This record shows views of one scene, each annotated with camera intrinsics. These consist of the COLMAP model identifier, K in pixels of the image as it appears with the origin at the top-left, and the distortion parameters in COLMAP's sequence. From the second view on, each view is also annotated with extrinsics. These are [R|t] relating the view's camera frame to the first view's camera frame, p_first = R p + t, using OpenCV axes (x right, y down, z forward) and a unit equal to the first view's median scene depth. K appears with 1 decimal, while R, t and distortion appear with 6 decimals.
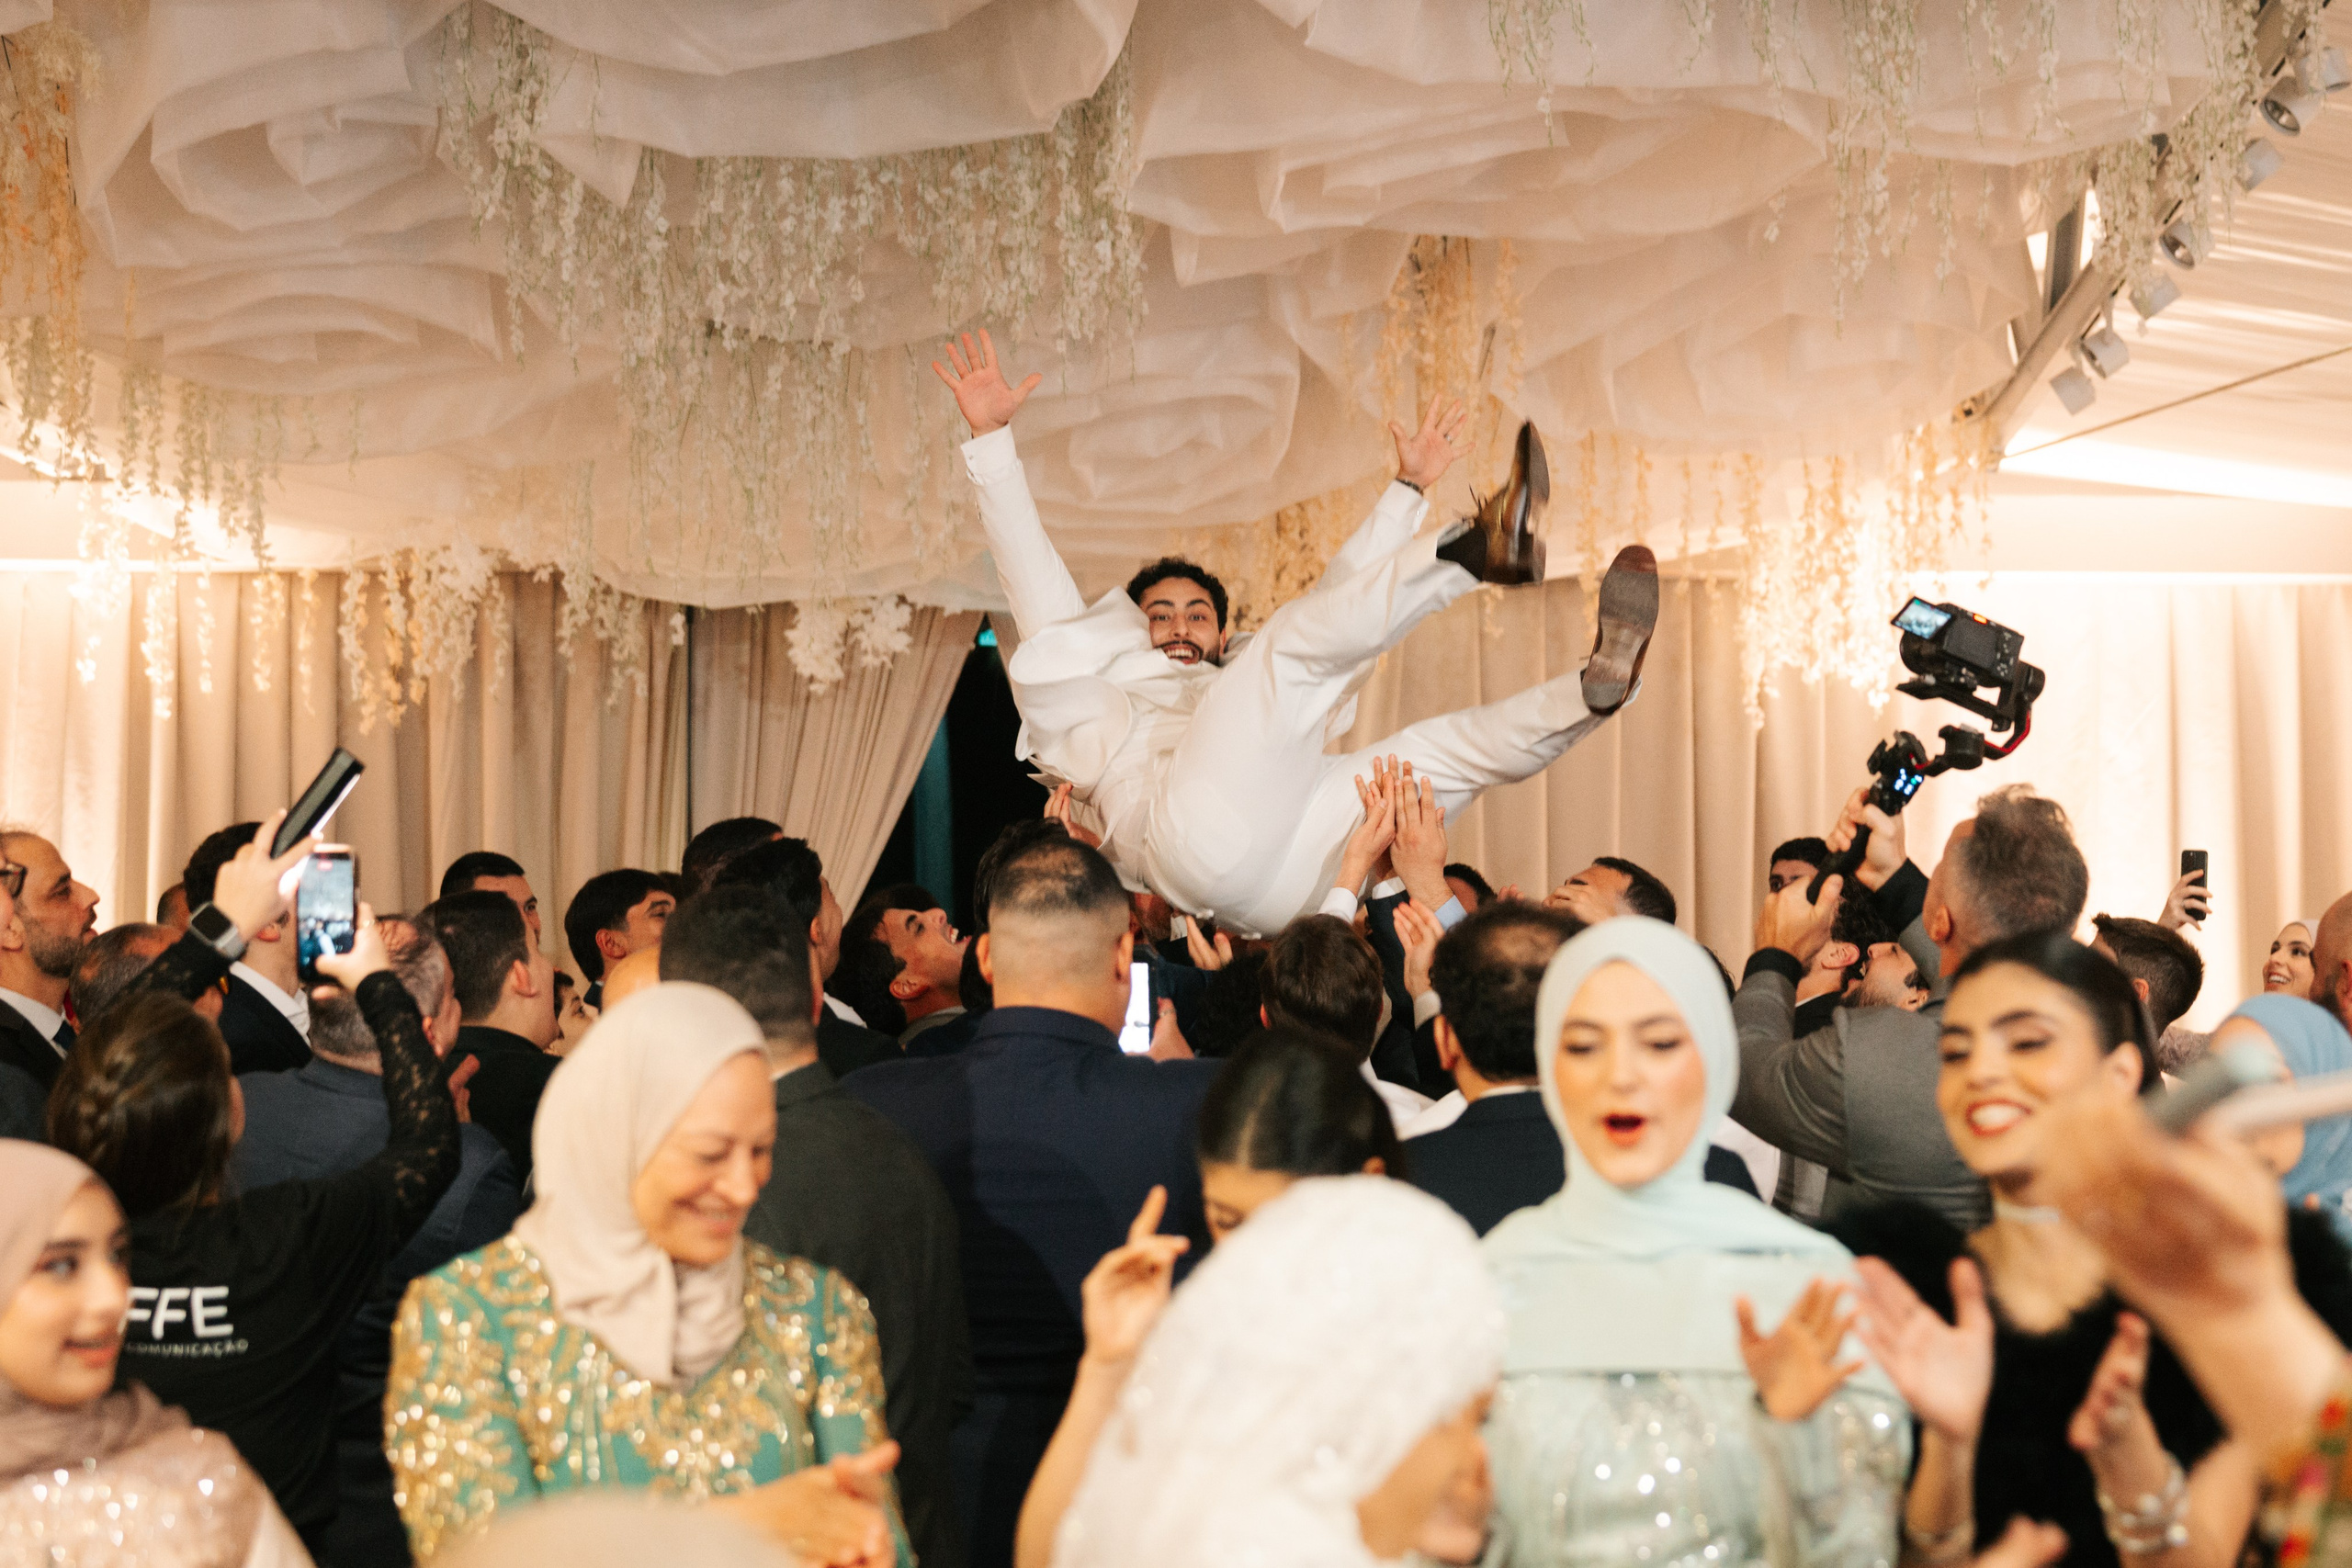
lens RADIAL K [[4972.0, 0, 1176.0], [0, 4972.0, 784.0], [0, 0, 1]] dist [-0.004739, 0.162494]
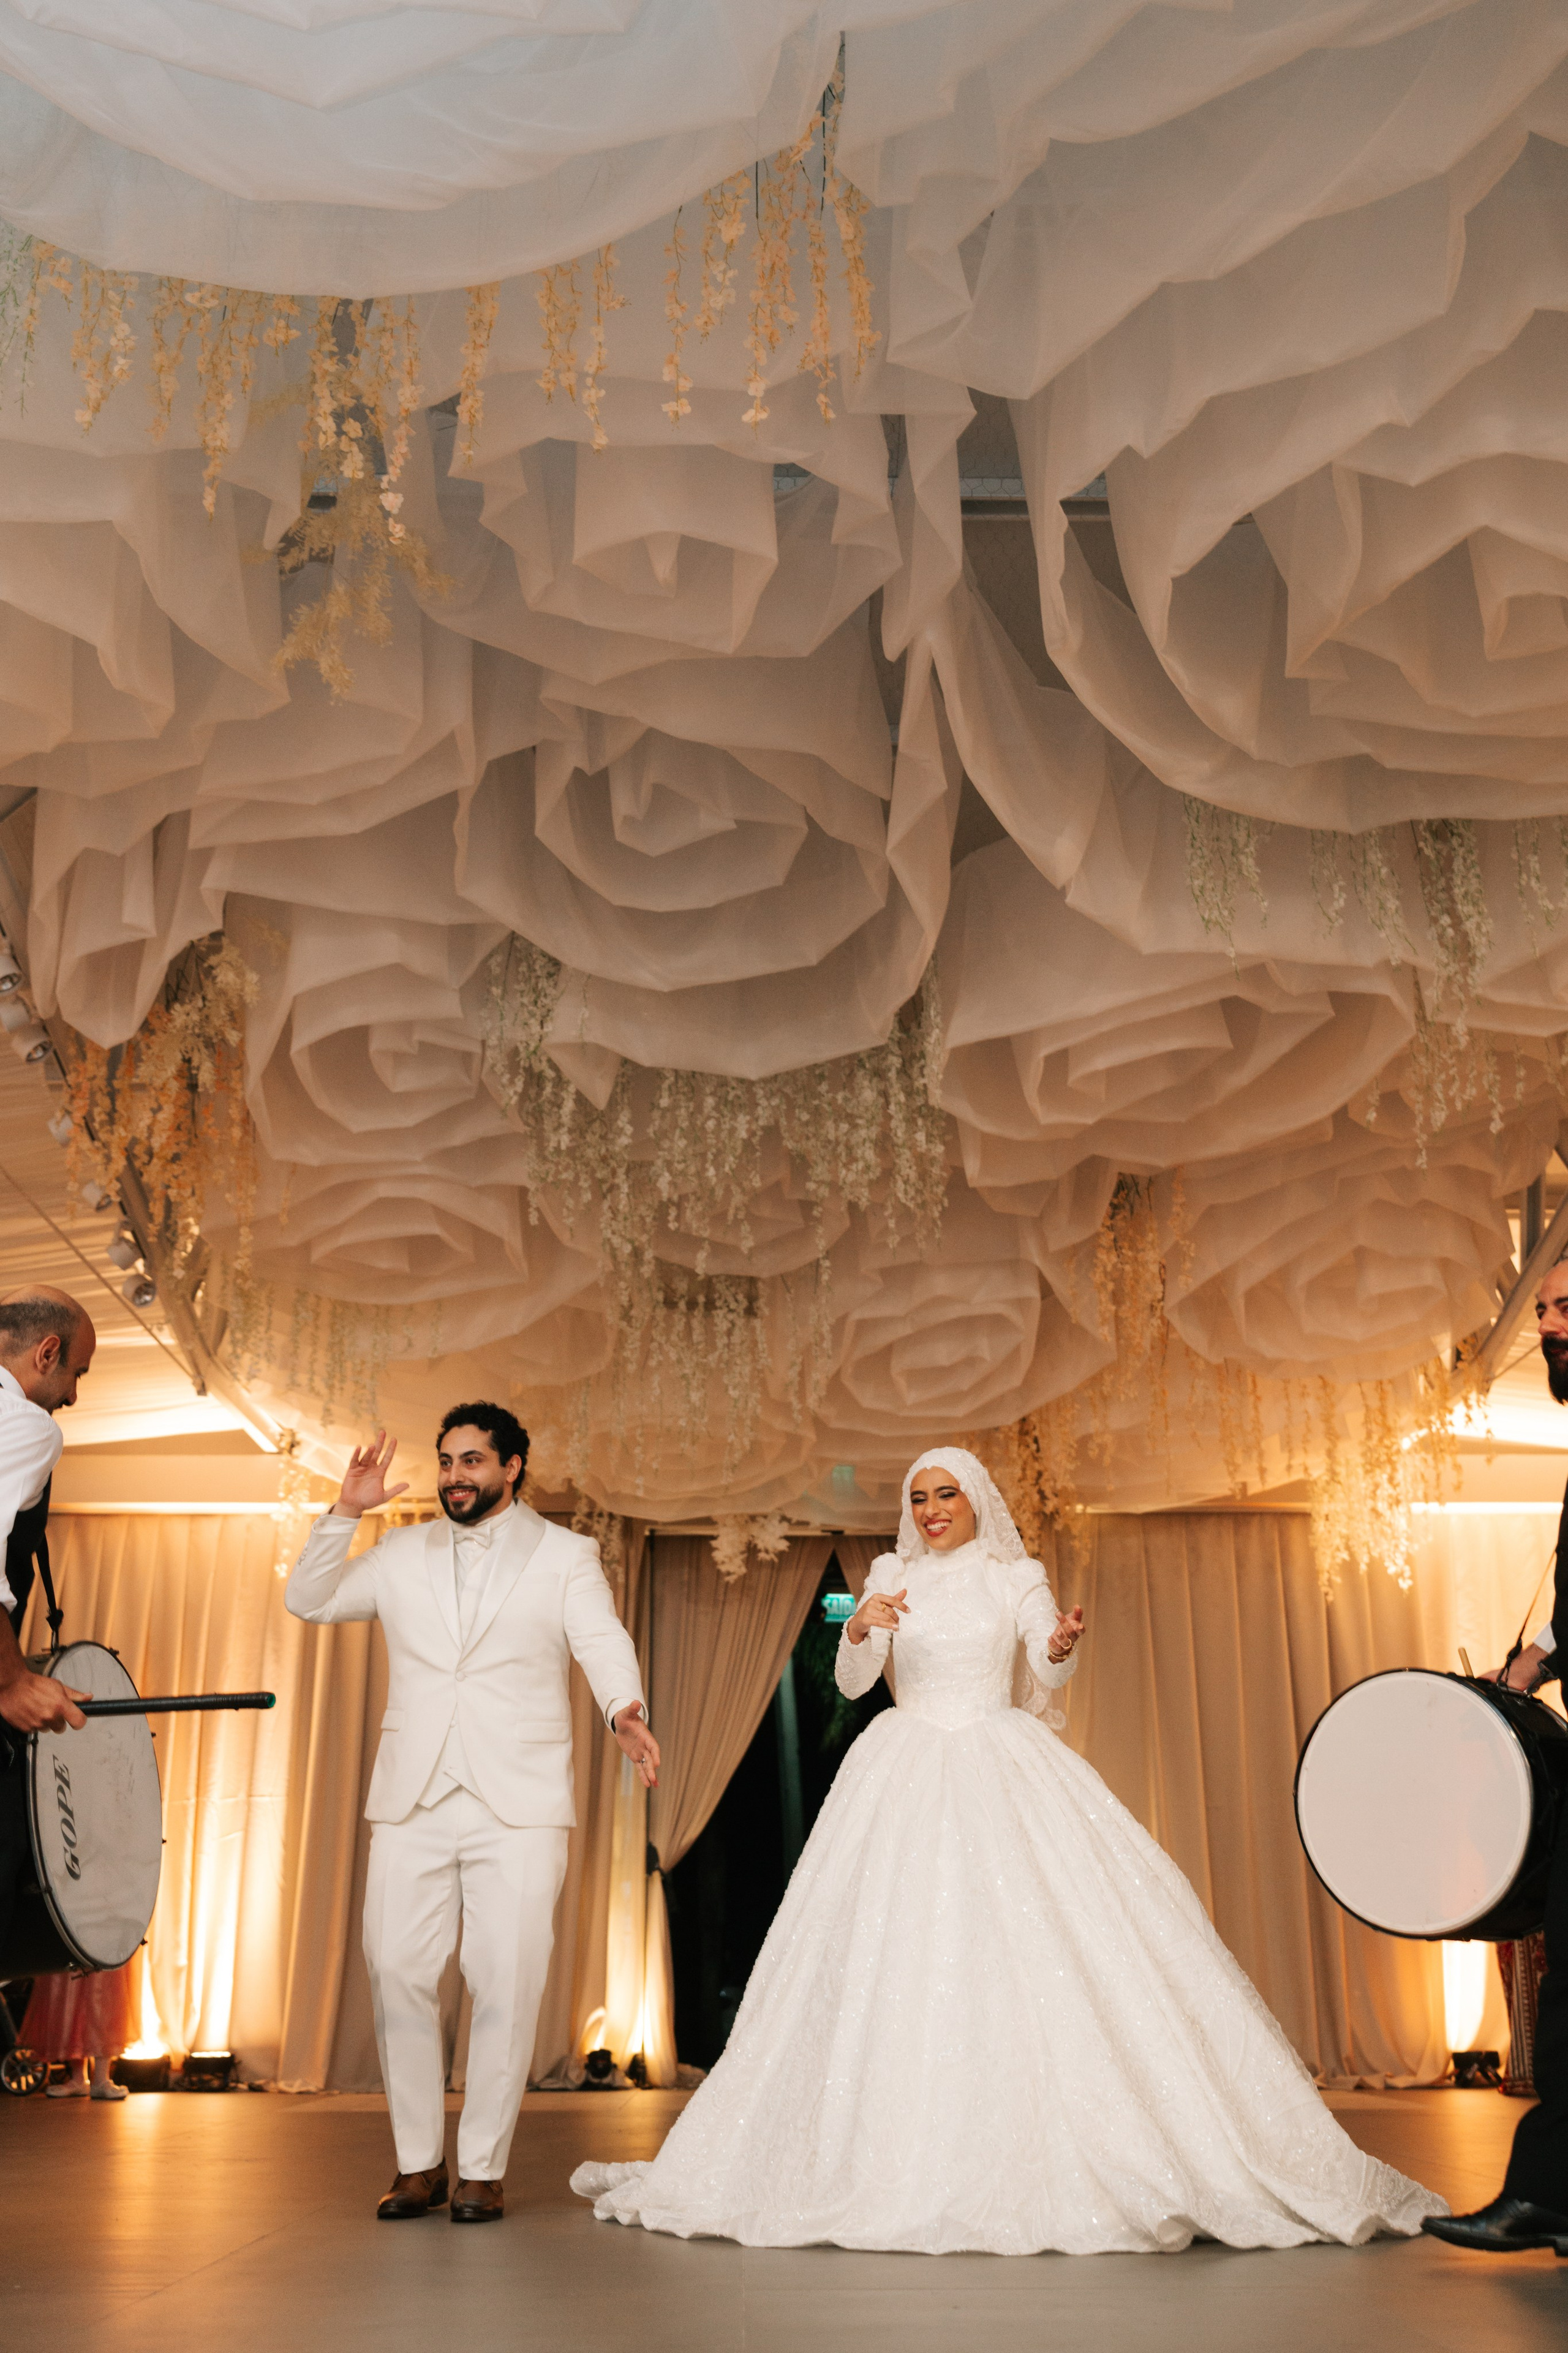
lens RADIAL K [[2369.4, 0, 722.0], [0, 2369.4, 1151.4], [0, 0, 1]] dist [0.017683, -0.037827]
pose [[0.997138, -0.022483, -0.072188, -0.019867], [-0.001437, 0.948954, -0.315413, 0.108160], [0.075594, 0.314614, 0.946205, 0.280470]]
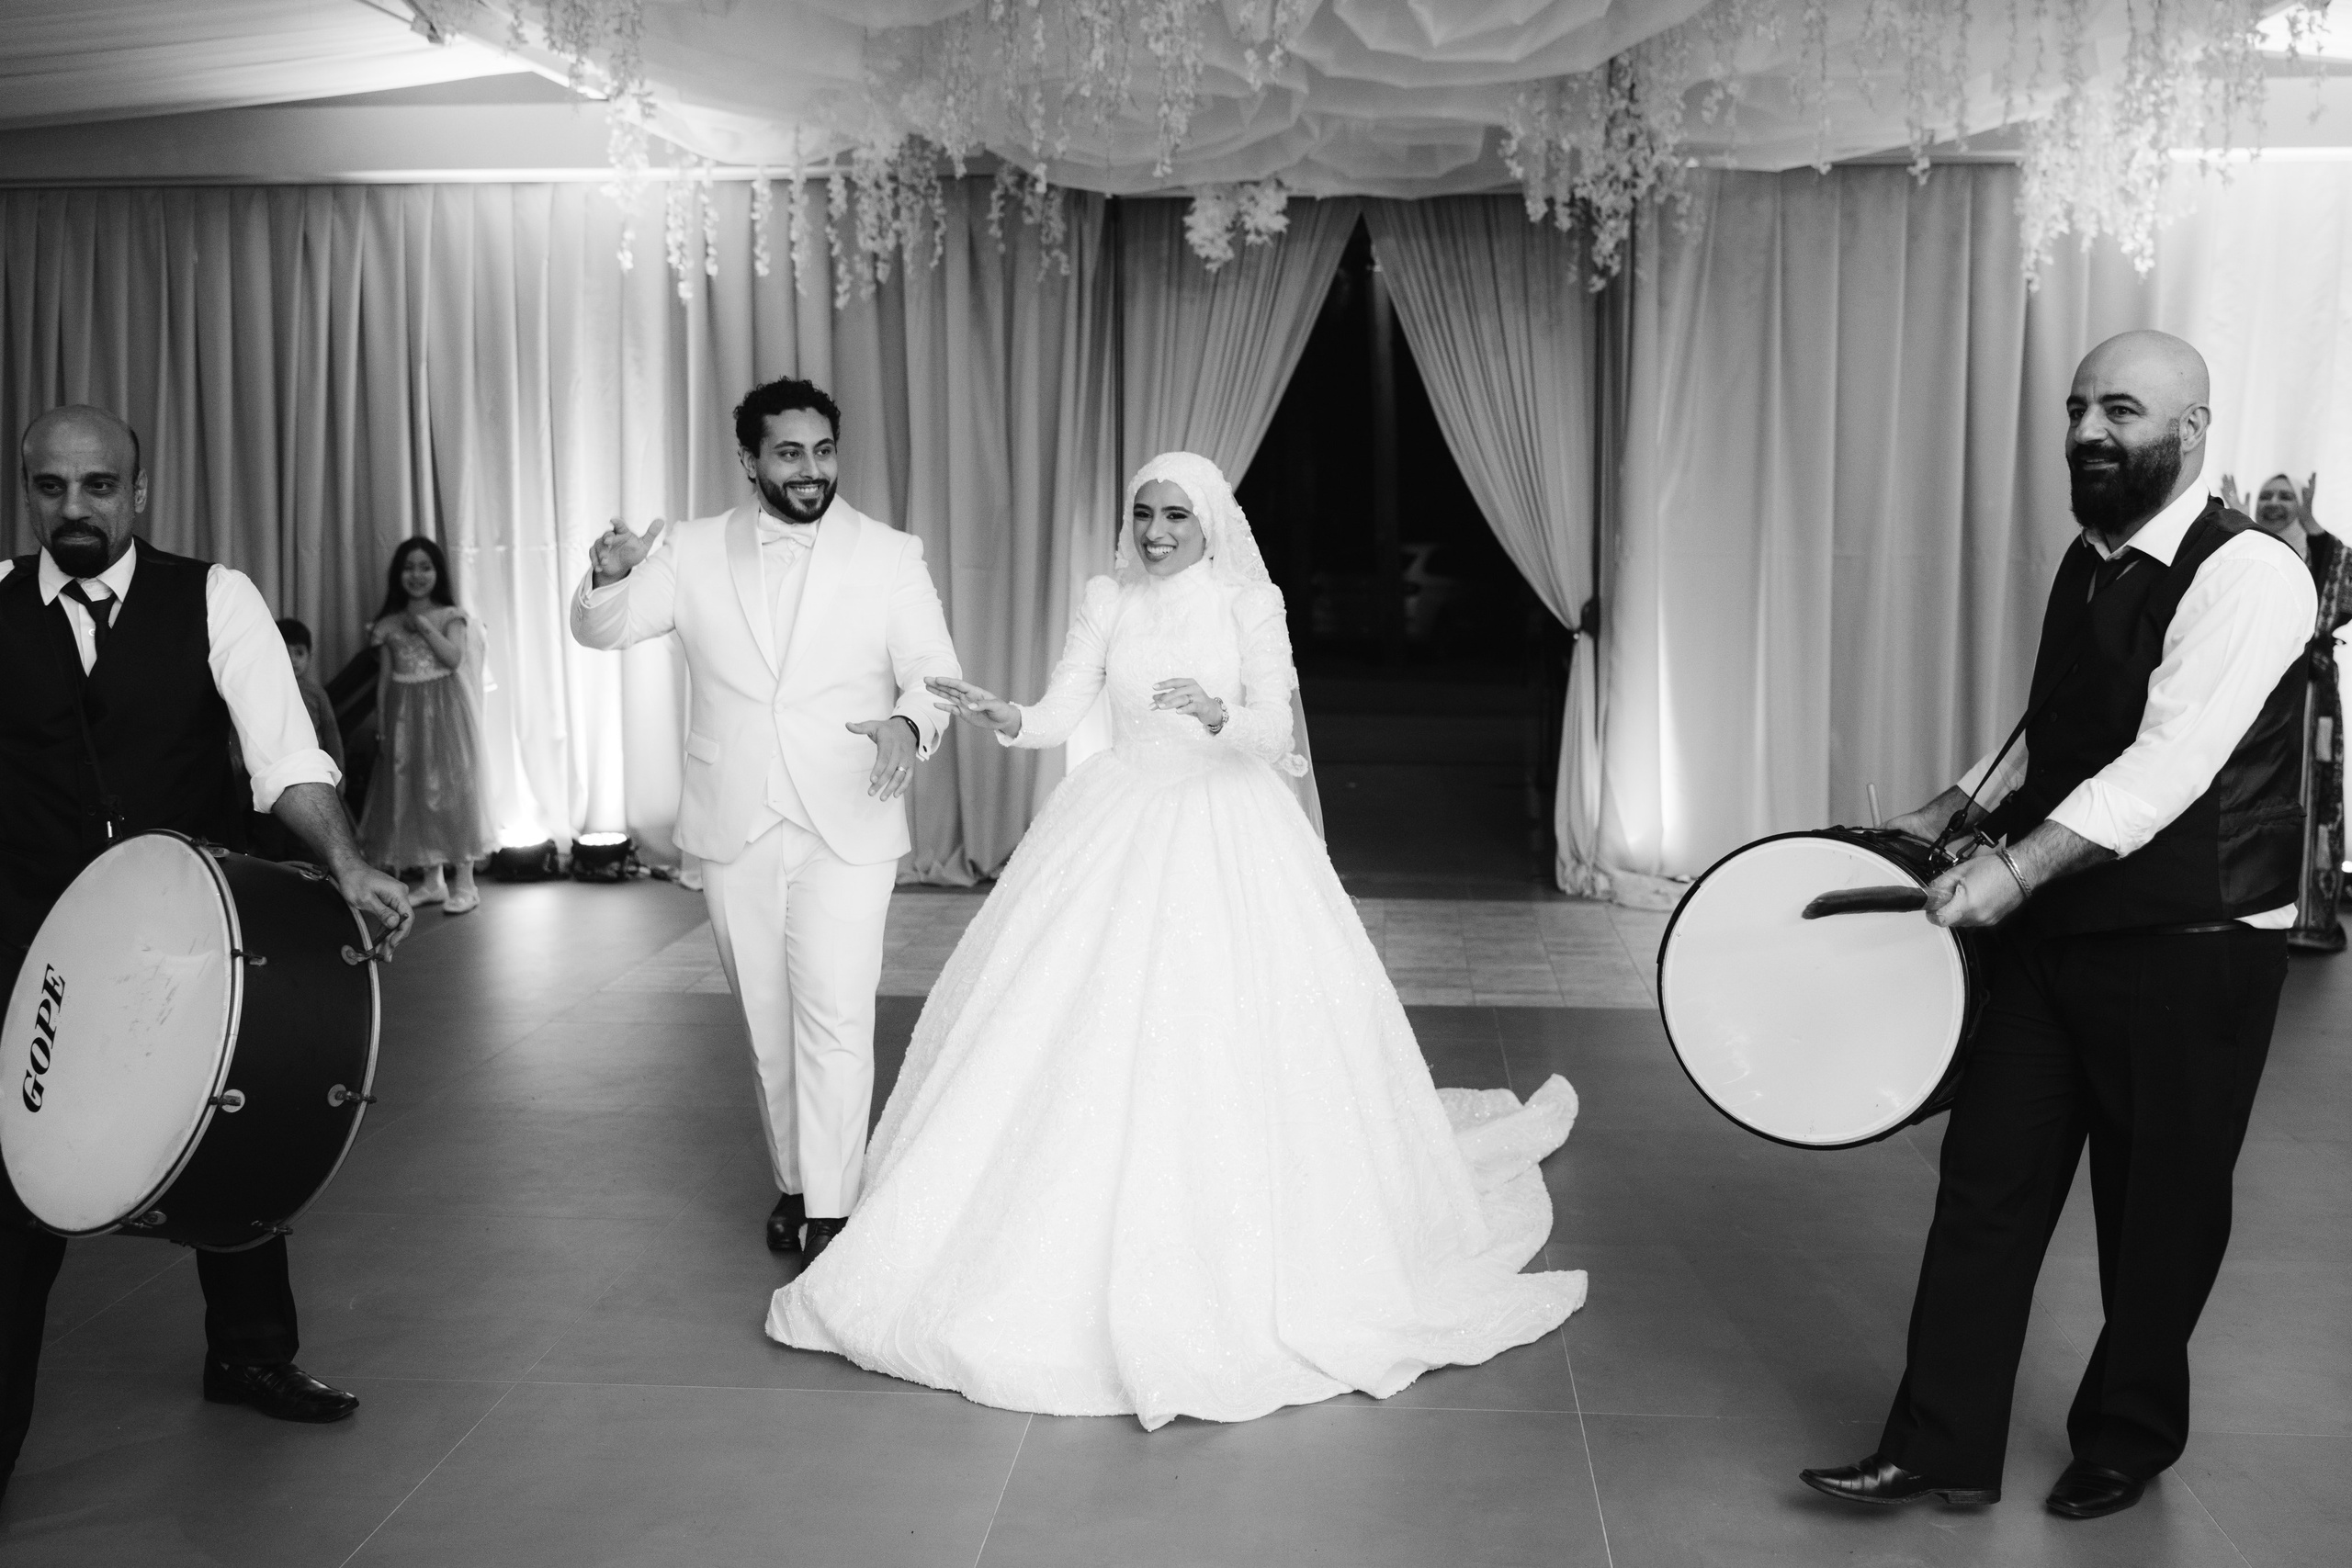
lens RADIAL K [[2368.3, 0, 1176.0], [0, 2368.3, 784.0], [0, 0, 1]] dist [0.017683, -0.037827]
pose [[0.988430, 0.018300, -0.150567, 0.008527], [0.003142, 0.990011, 0.140954, 0.027846], [0.151642, -0.139796, 0.978500, 0.506719]]
